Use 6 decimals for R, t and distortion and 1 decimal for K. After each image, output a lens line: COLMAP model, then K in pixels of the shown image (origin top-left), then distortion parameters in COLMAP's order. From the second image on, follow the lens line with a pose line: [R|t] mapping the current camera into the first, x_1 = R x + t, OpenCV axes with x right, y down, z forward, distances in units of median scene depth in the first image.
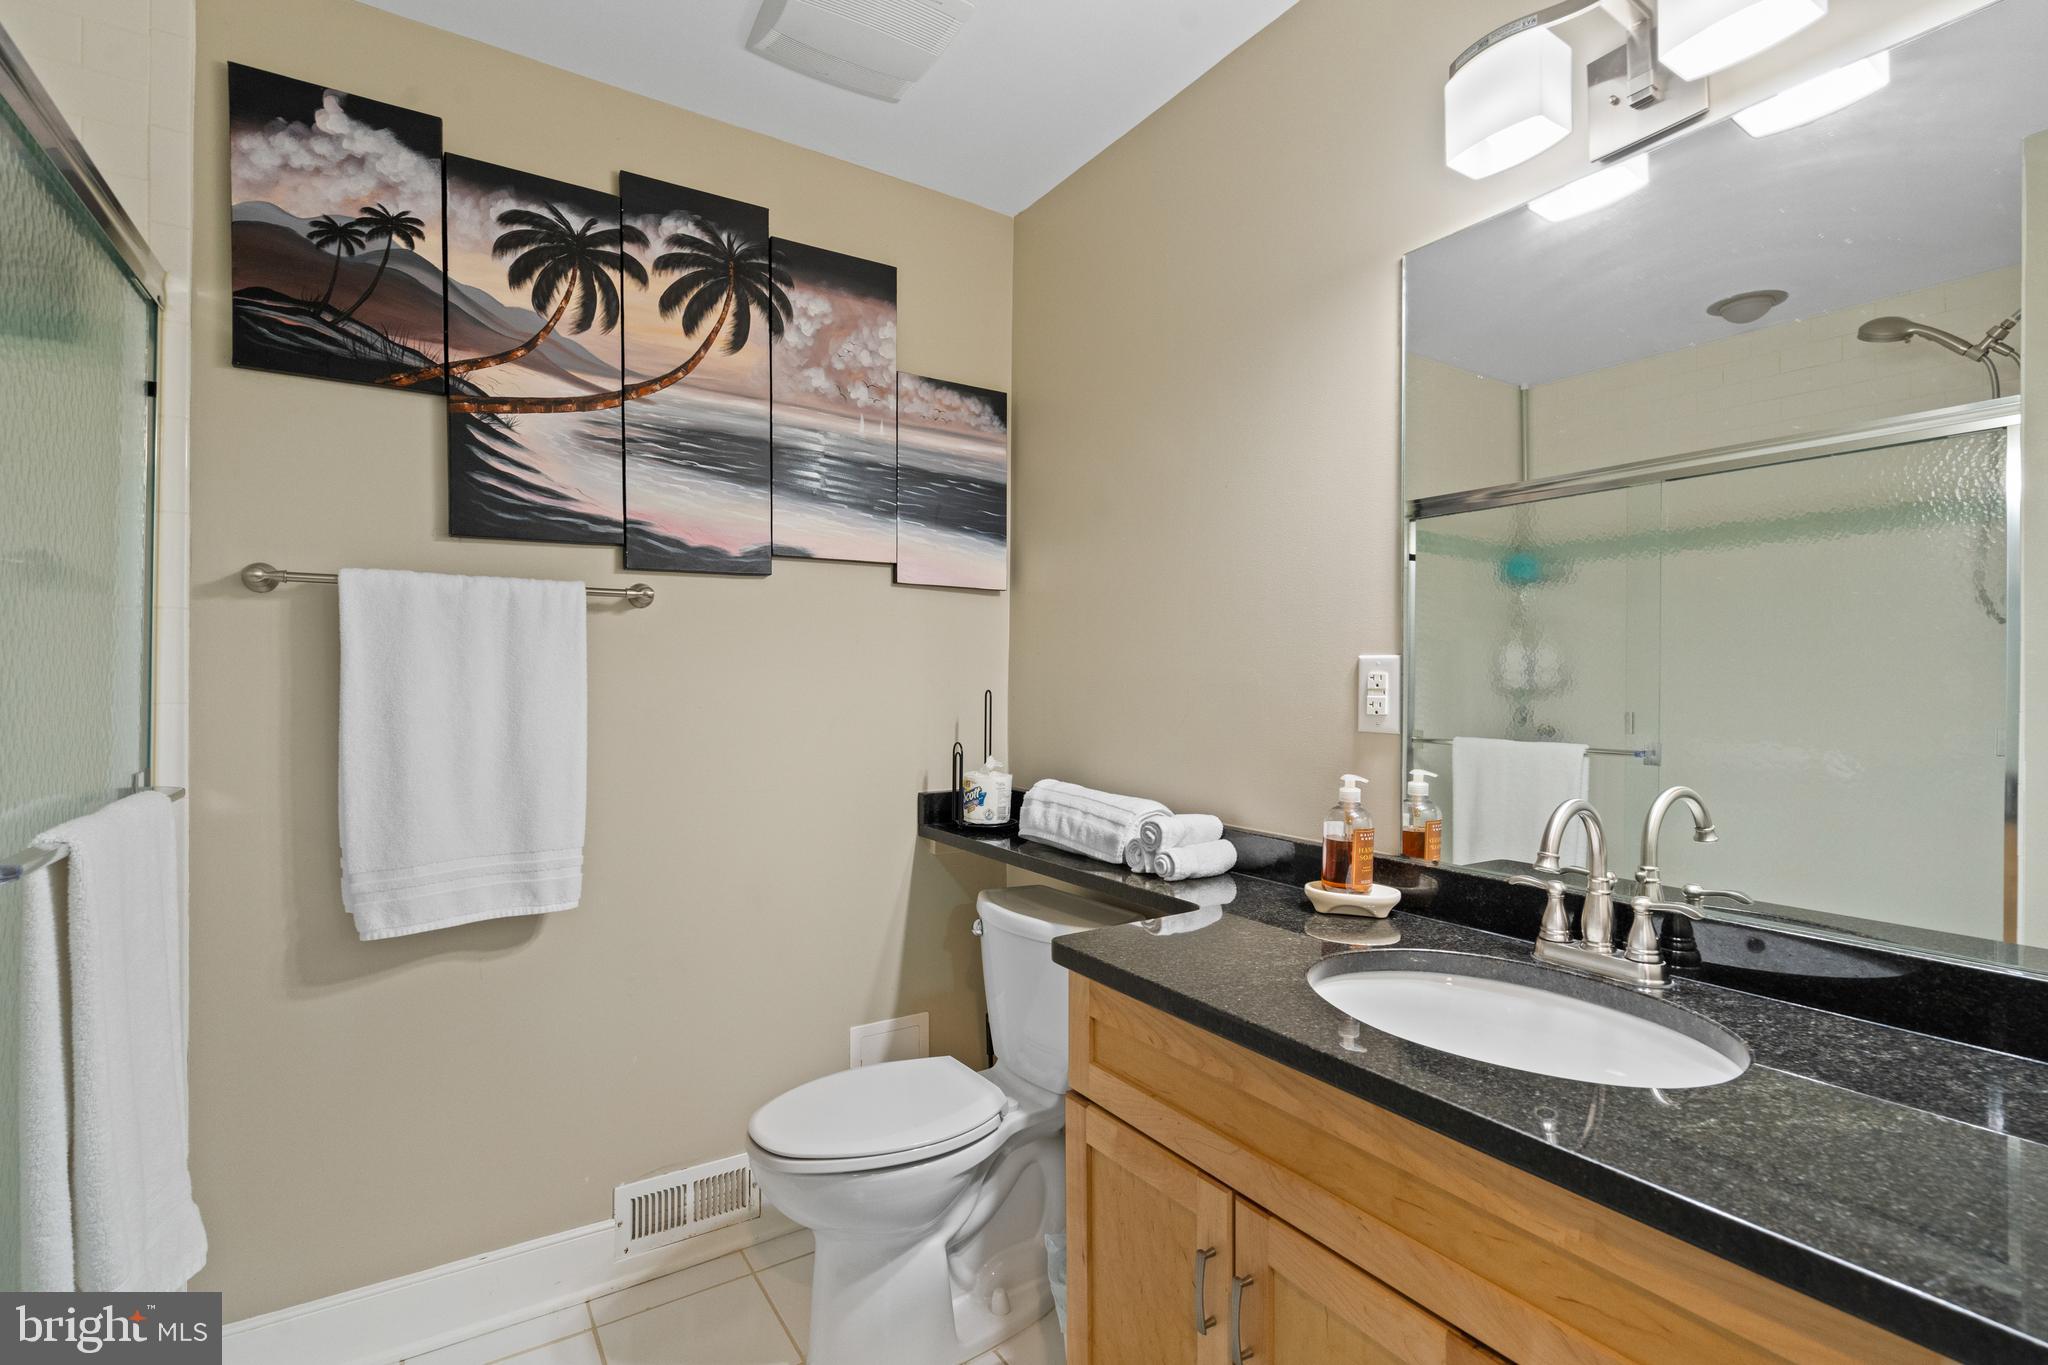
lens RADIAL K [[935.2, 0, 1018.6], [0, 935.2, 689.0], [0, 0, 1]] dist [-0.003907, 0.000871]
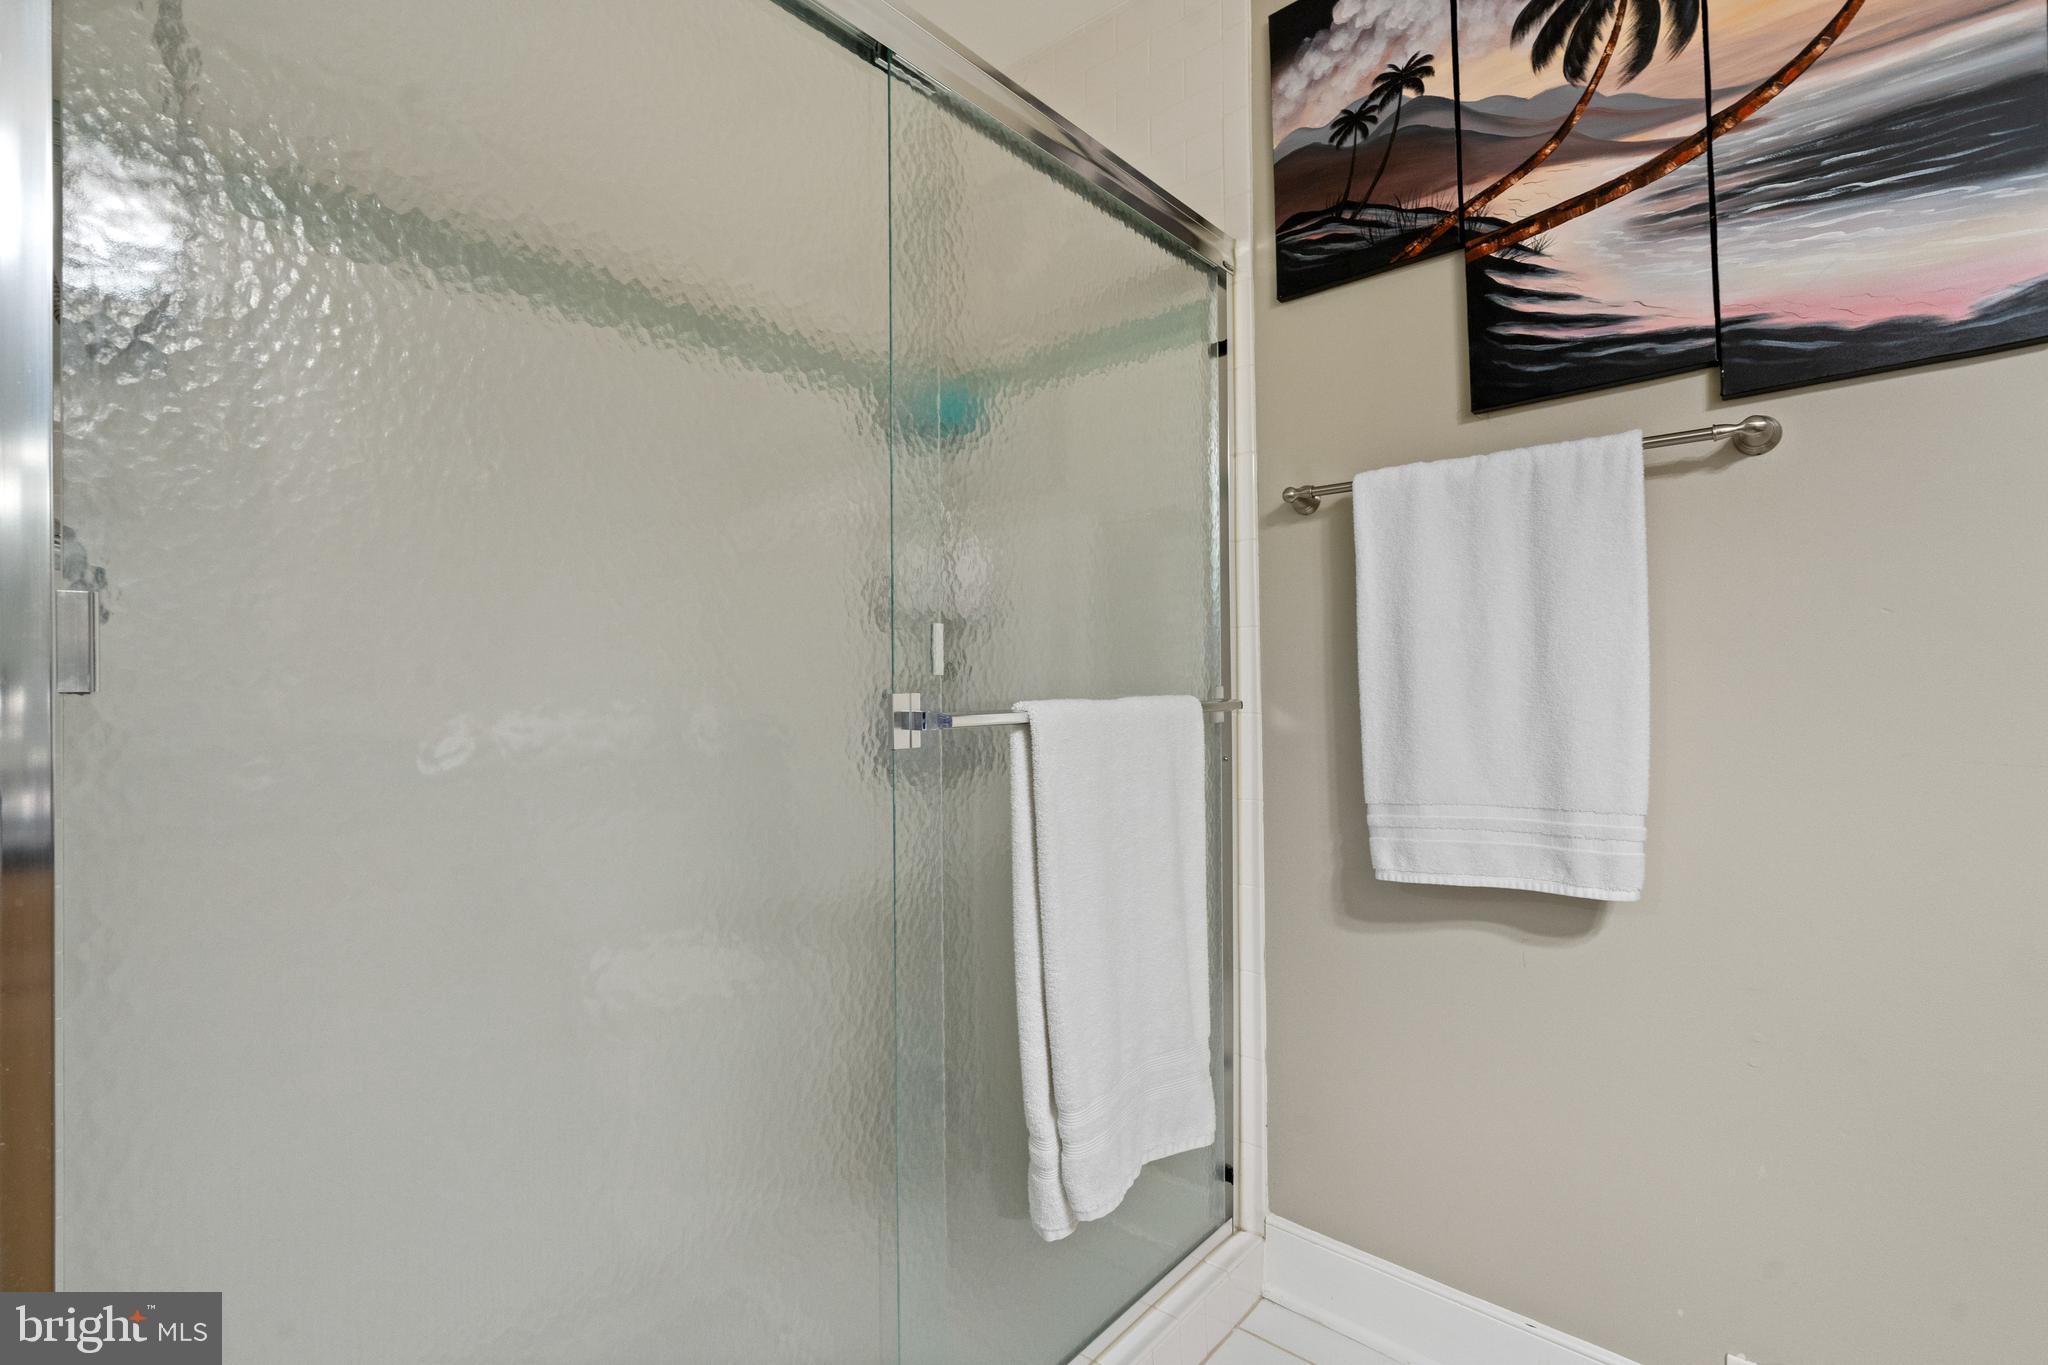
lens RADIAL K [[935.2, 0, 1024.0], [0, 935.2, 671.0], [0, 0, 1]] dist [-0.003907, 0.000871]
pose [[0.272837, -0.016240, -0.961923, 0.071972], [0.009164, 0.999856, -0.014281, 0.071368], [0.962017, -0.004919, 0.272946, 0.390707]]
